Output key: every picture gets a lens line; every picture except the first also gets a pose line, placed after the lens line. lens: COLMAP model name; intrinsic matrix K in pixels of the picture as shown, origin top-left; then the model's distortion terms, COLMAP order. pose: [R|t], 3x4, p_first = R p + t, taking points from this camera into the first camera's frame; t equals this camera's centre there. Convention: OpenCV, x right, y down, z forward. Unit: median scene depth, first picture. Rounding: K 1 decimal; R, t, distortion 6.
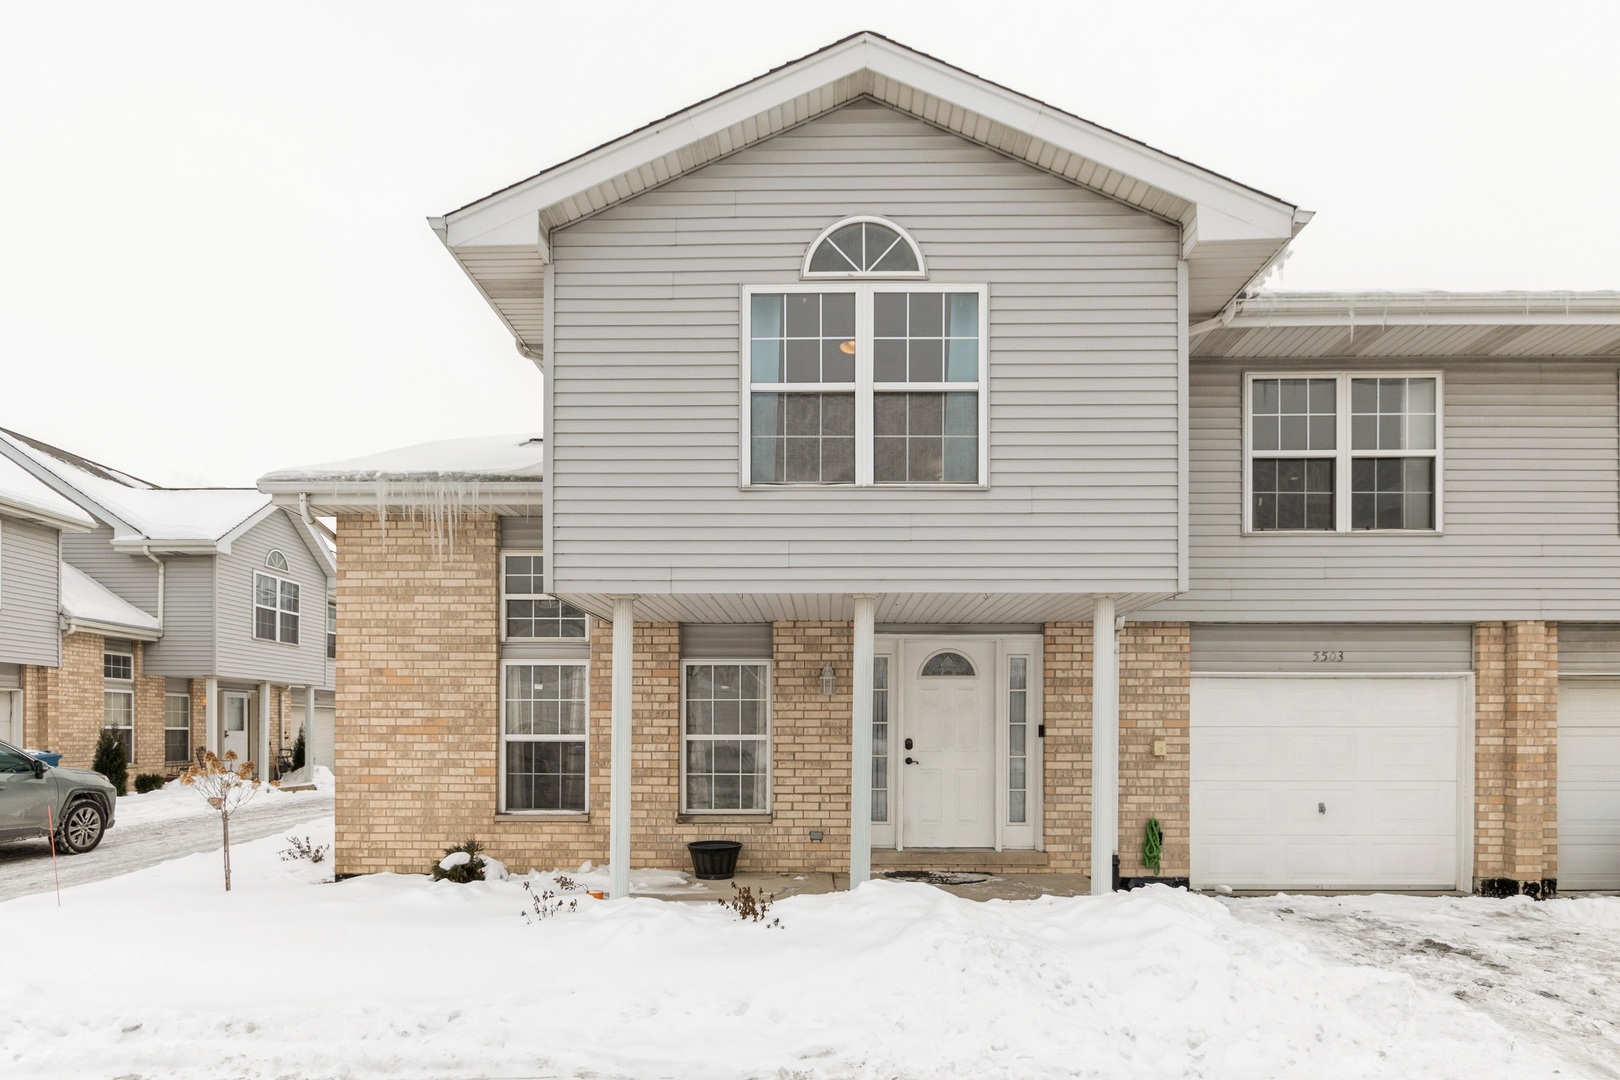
lens RADIAL K [[906.0, 0, 810.0], [0, 906.0, 540.0], [0, 0, 1]] dist [-0.000255, -0.001383]
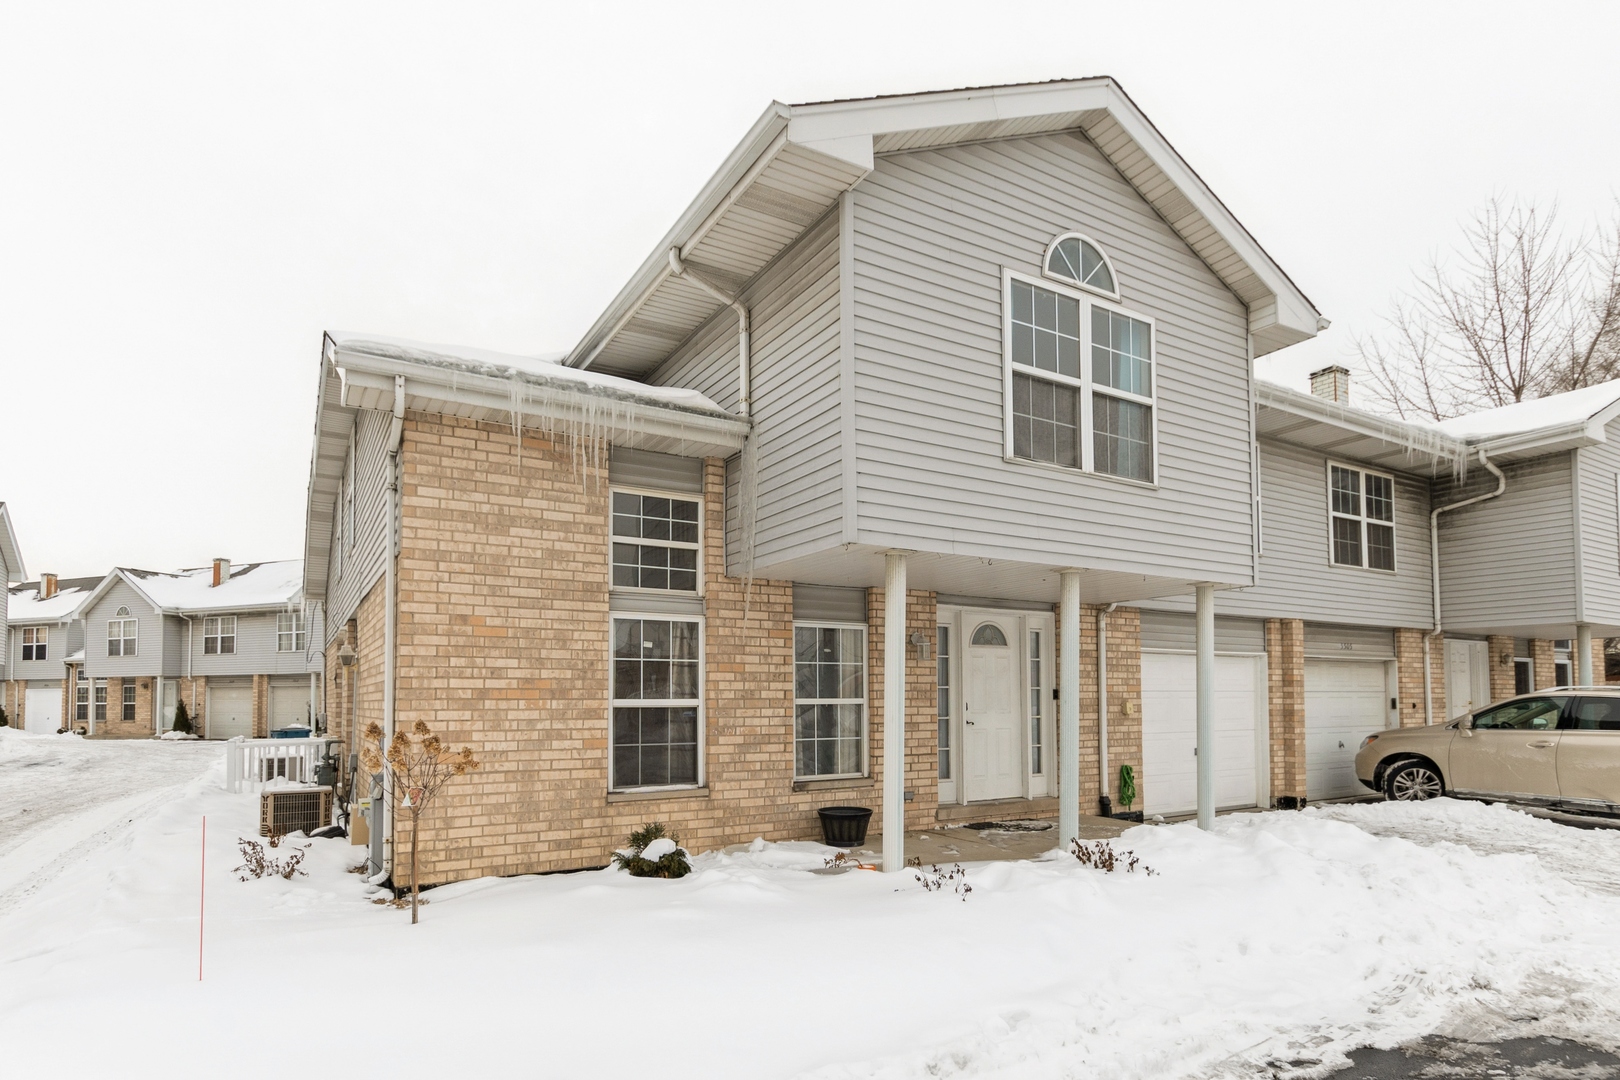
lens RADIAL K [[842.2, 0, 809.4], [0, 842.2, 502.9], [0, 0, 1]] dist [0.001619, 0.000580]
pose [[0.854355, 0.113978, 0.507037, -0.606246], [-0.102700, 0.993441, -0.050268, 0.051935], [-0.509441, -0.009126, 0.860457, 0.225116]]
